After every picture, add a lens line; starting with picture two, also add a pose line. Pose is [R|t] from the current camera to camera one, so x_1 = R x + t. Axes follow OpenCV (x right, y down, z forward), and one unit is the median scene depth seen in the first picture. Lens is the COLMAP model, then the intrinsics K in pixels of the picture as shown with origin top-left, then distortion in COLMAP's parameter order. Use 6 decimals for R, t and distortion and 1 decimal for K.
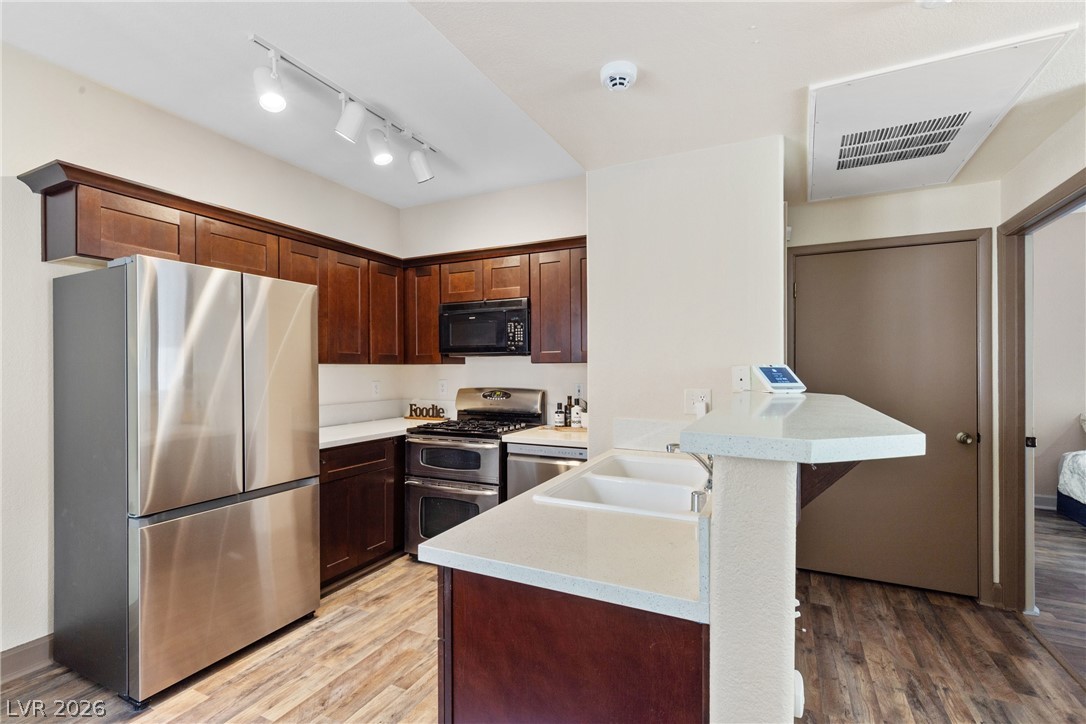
lens RADIAL K [[486.4, 0, 545.0], [0, 486.4, 368.2], [0, 0, 1]] dist [0.010510, -0.000872]
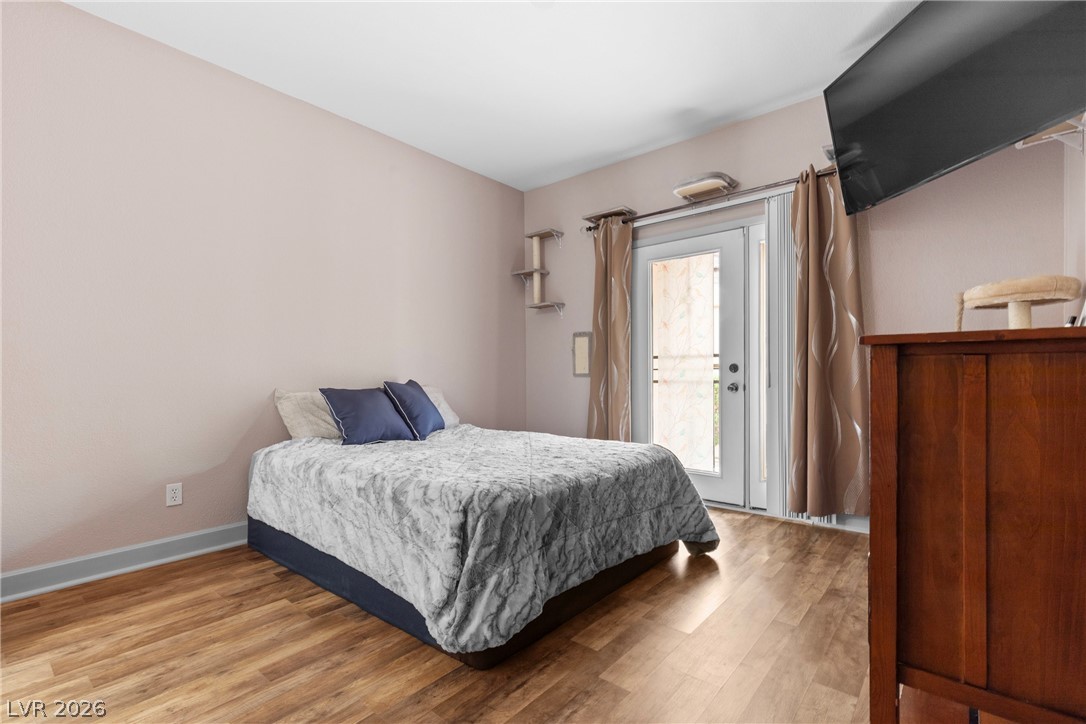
lens RADIAL K [[486.4, 0, 557.5], [0, 486.4, 387.8], [0, 0, 1]] dist [0.010510, -0.000872]
pose [[0.232459, -0.025514, 0.972272, 0.755453], [0.003916, 0.999672, 0.025297, 0.107912], [-0.972598, -0.002073, 0.232482, 0.669771]]
